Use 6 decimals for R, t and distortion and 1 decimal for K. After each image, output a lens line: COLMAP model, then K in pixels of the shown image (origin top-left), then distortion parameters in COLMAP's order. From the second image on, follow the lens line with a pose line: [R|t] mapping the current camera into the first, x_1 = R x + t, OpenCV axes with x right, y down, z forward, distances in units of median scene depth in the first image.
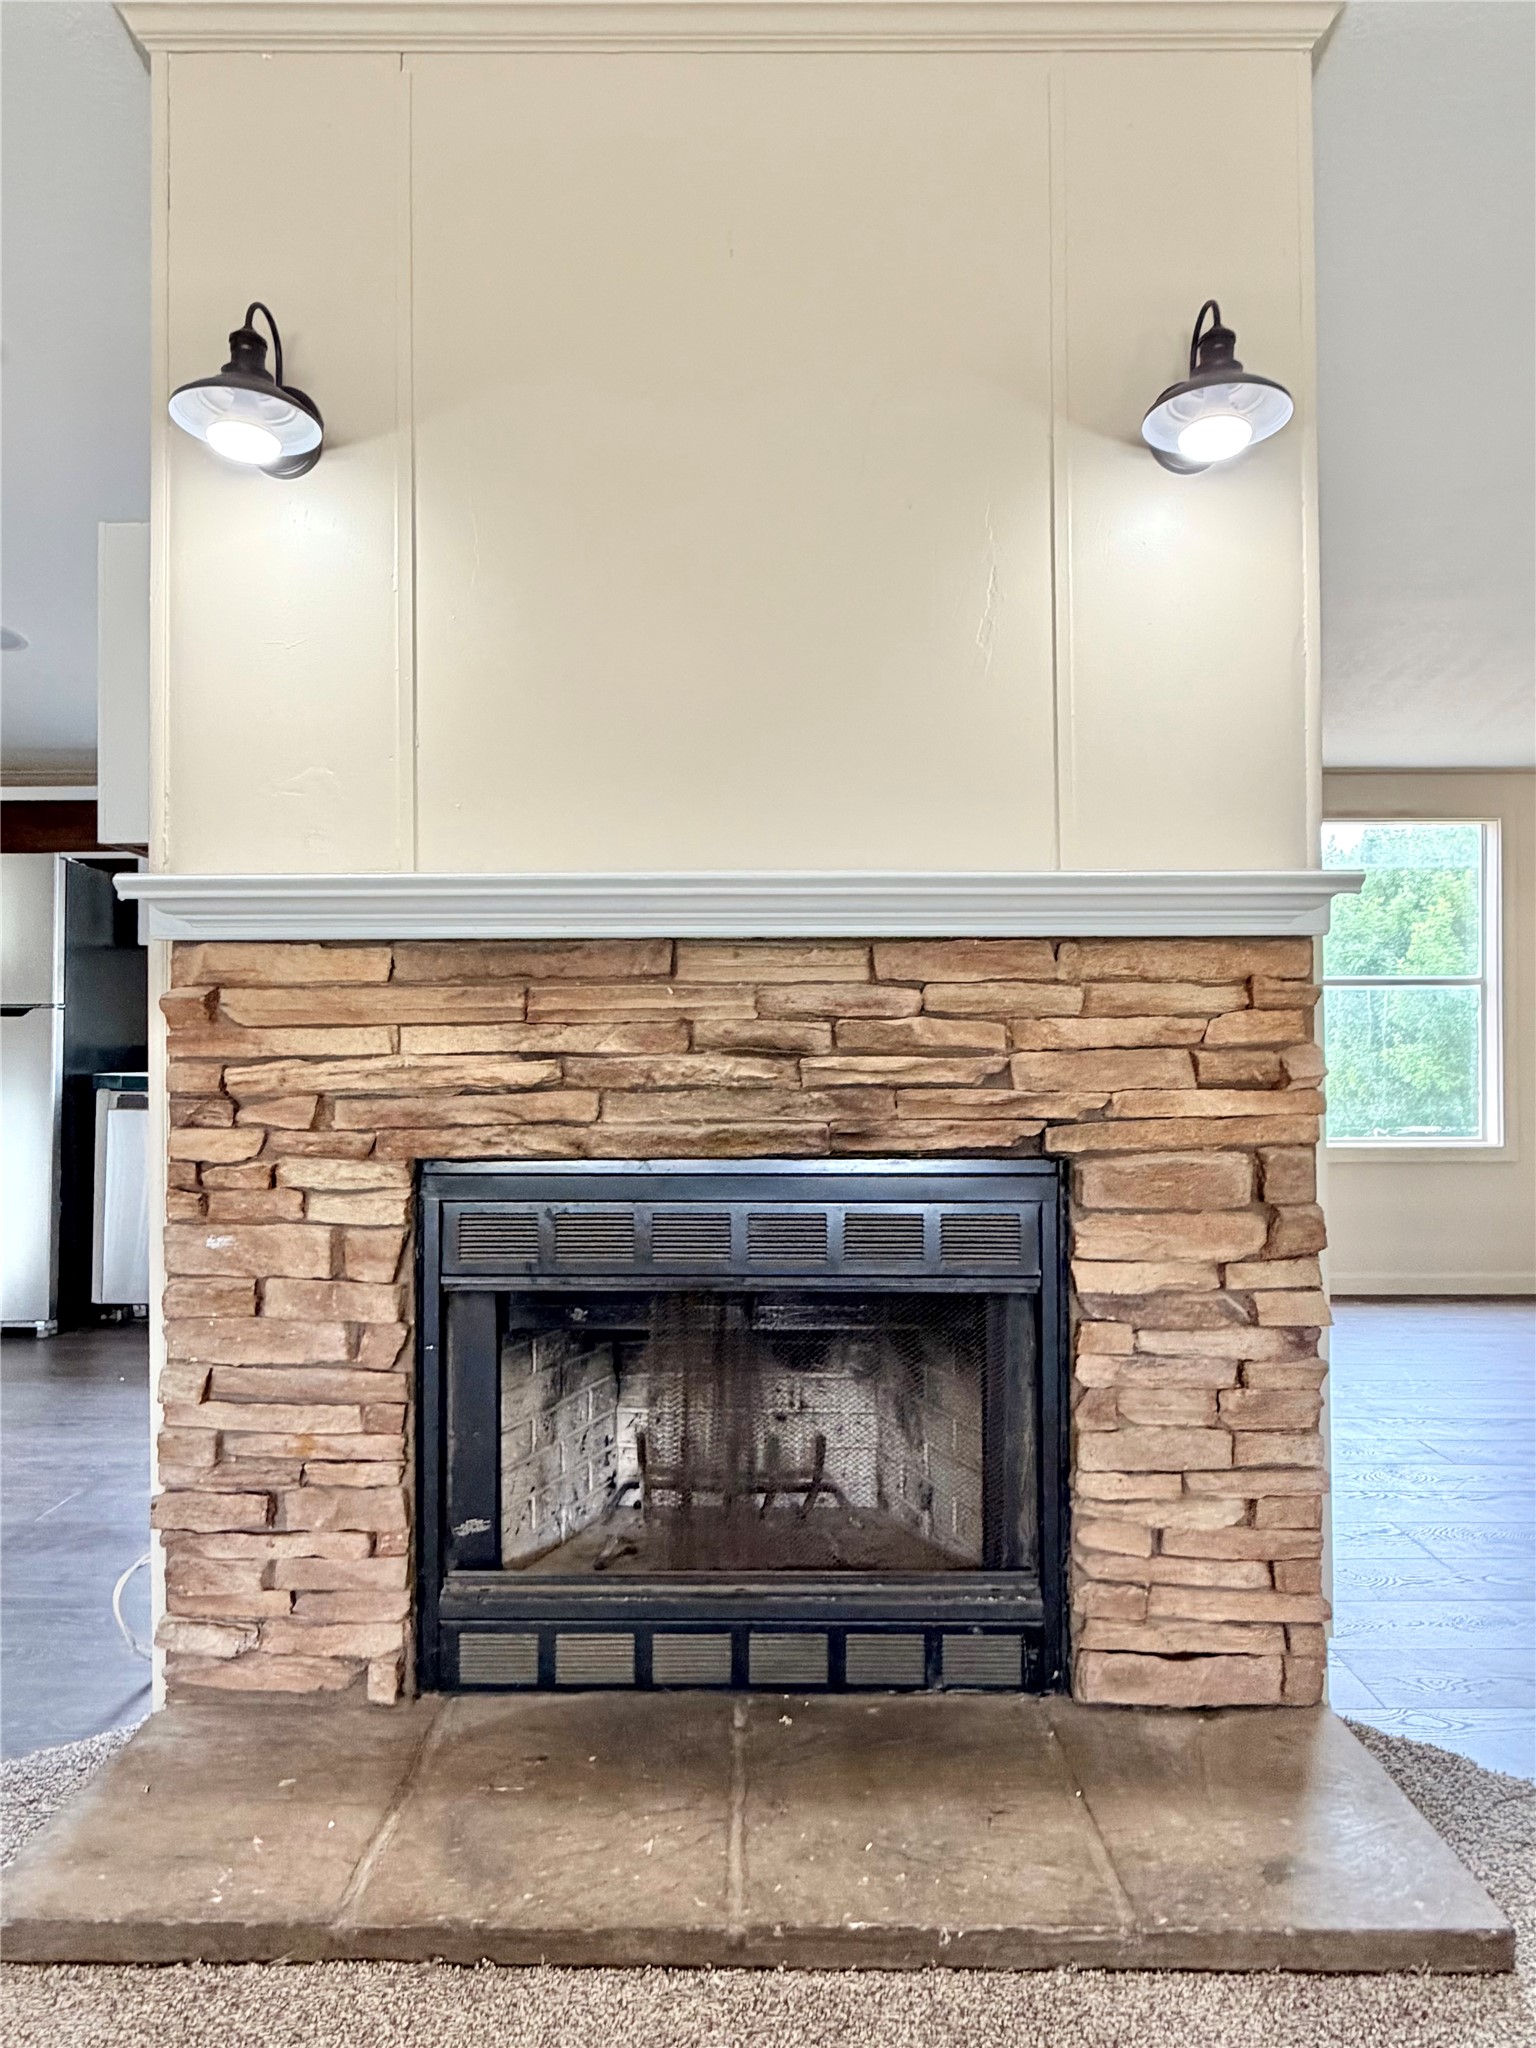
lens RADIAL K [[1310.1, 0, 769.2], [0, 1310.1, 1033.8], [0, 0, 1]] dist [0.002357, 0.000311]
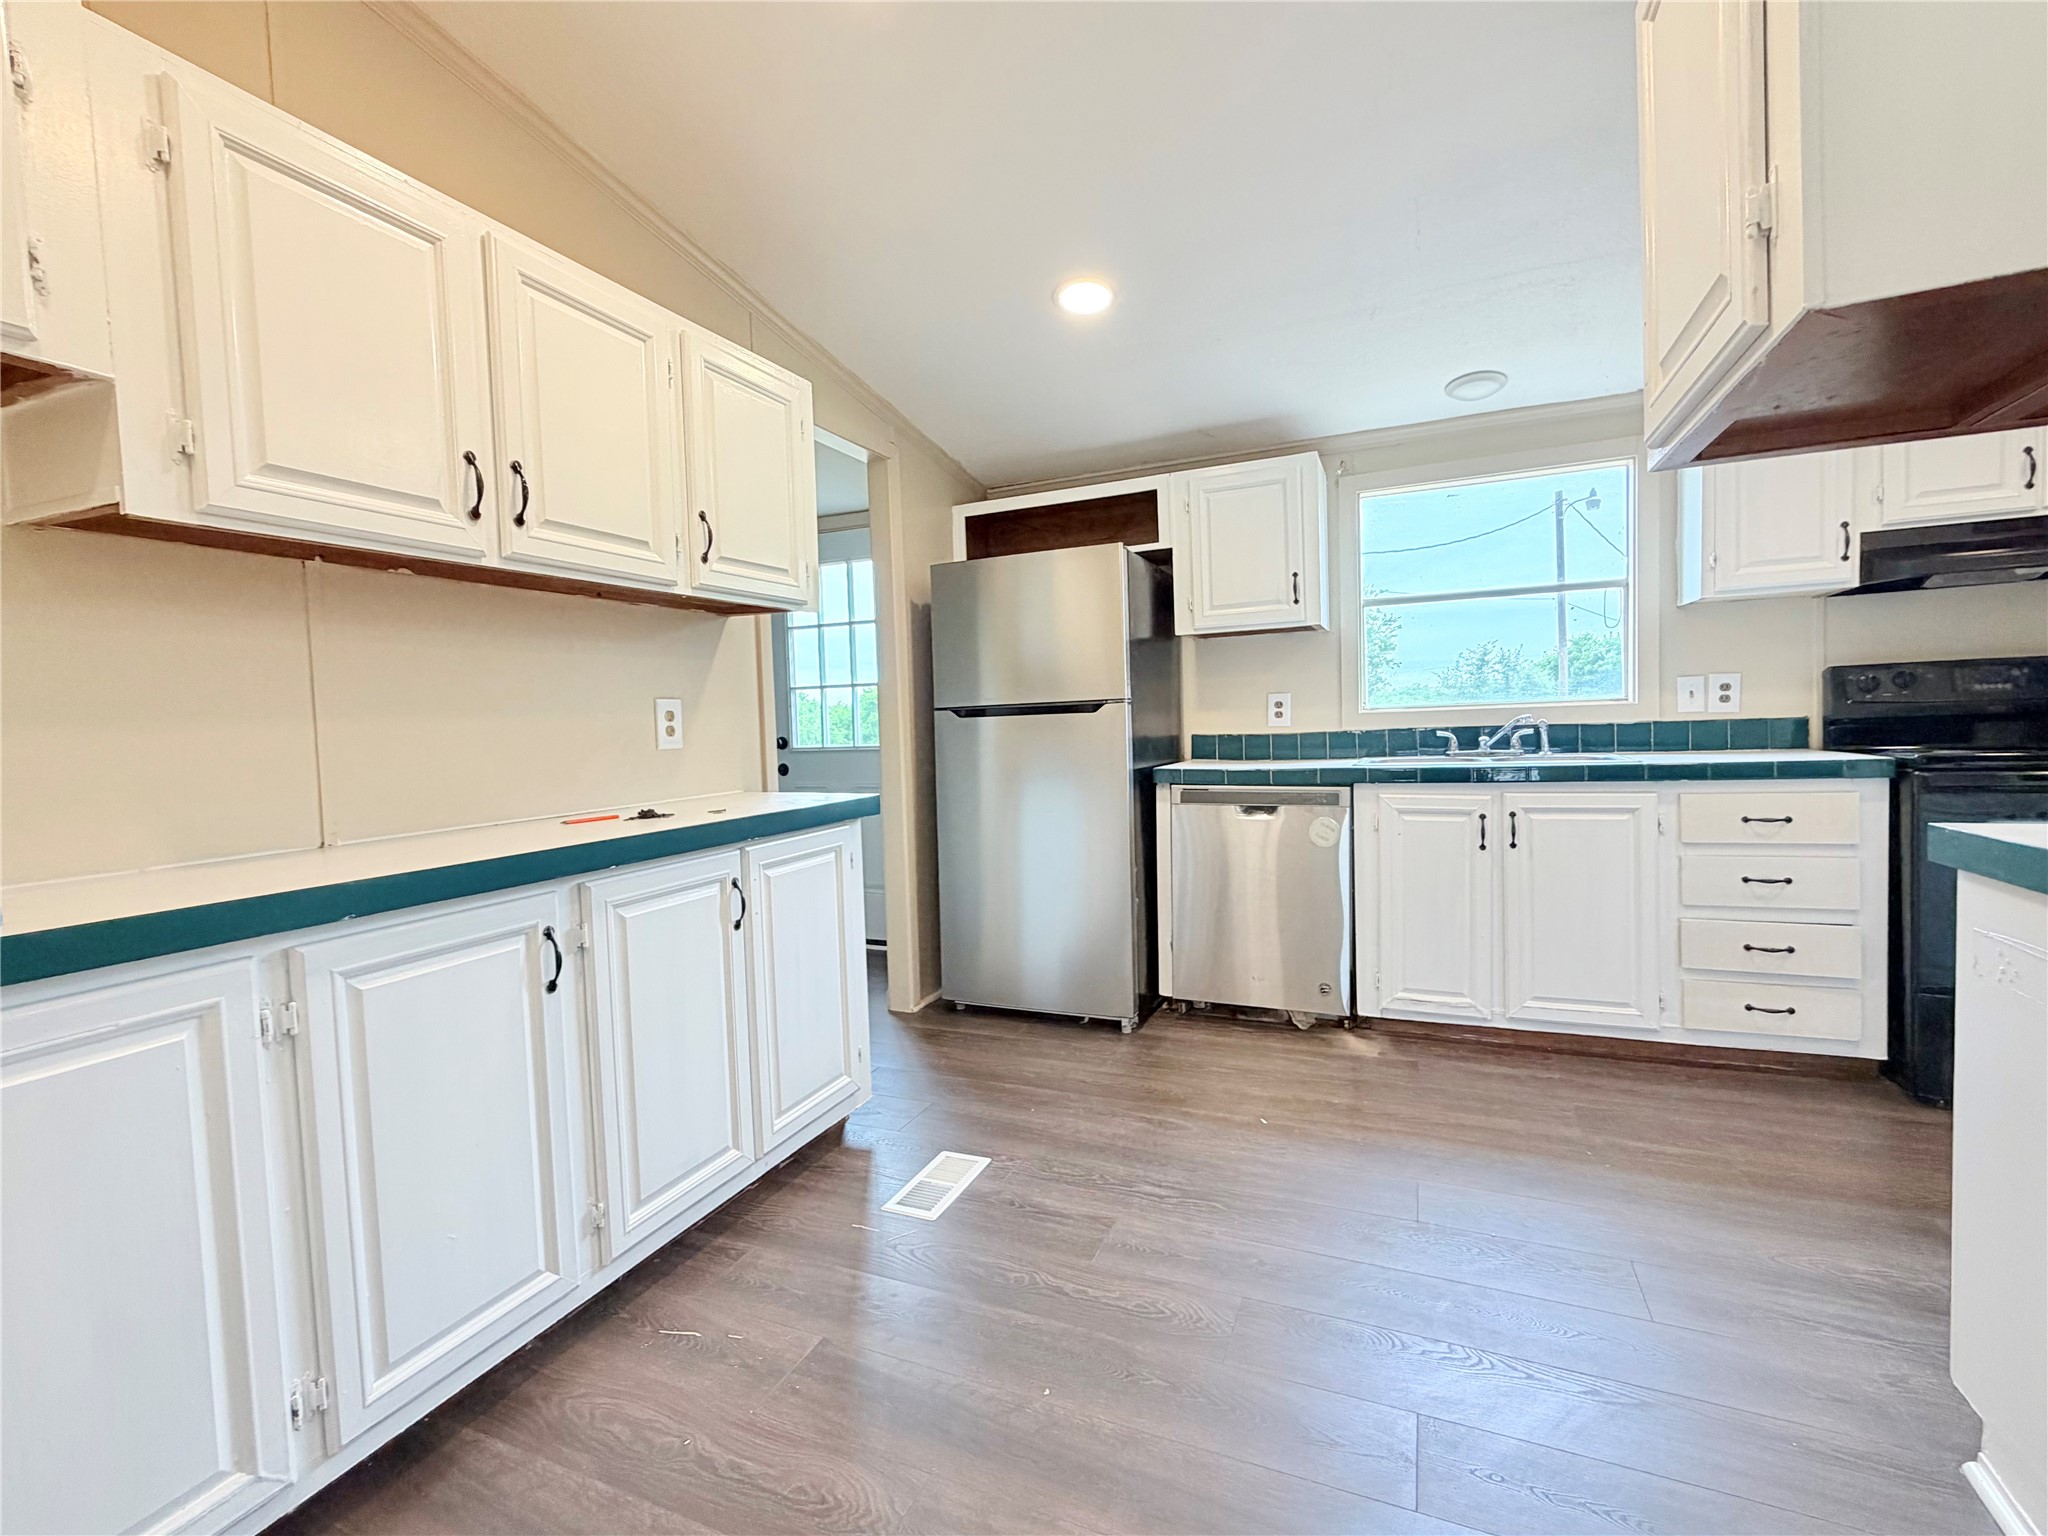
lens RADIAL K [[913.6, 0, 1024.9], [0, 913.6, 764.6], [0, 0, 1]] dist [-0.000441, -0.001321]
pose [[0.916668, -0.013699, -0.399415, -0.791875], [0.039288, 0.997660, 0.055949, -0.033648], [0.397714, -0.066979, 0.915061, 0.776811]]
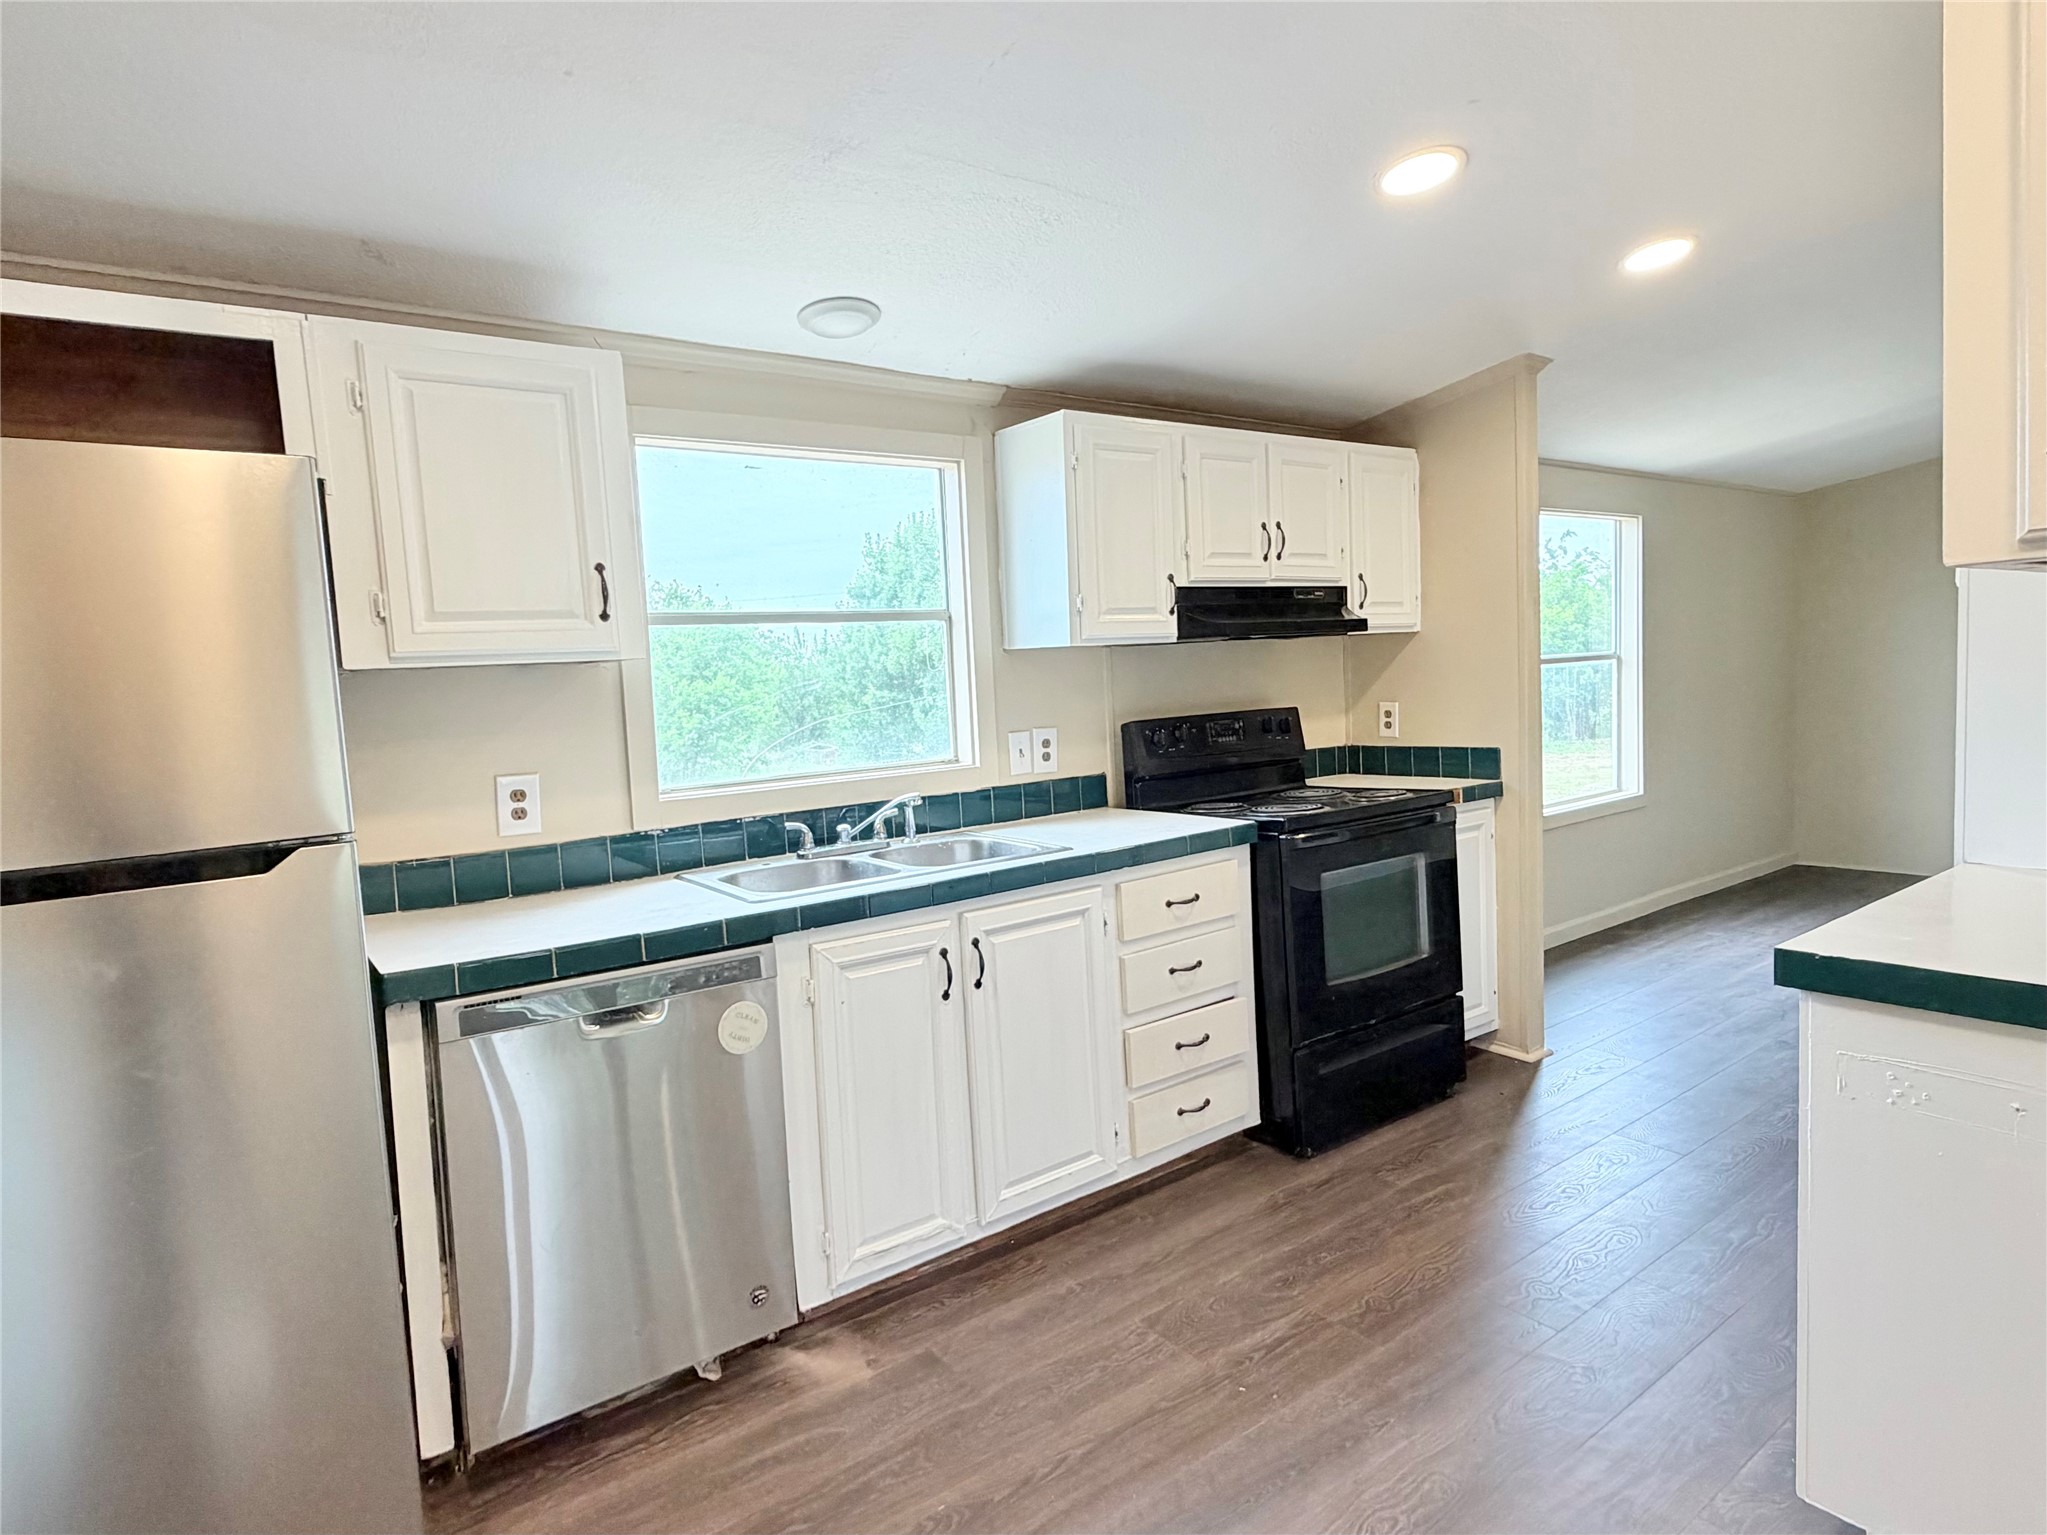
lens RADIAL K [[1141.5, 0, 1027.8], [0, 1141.5, 760.4], [0, 0, 1]] dist [-0.001173, -0.000571]
pose [[0.799293, -0.085768, 0.594790, -1.364787], [0.042883, 0.995380, 0.085905, -0.155899], [-0.599410, -0.043156, 0.799278, 1.347946]]
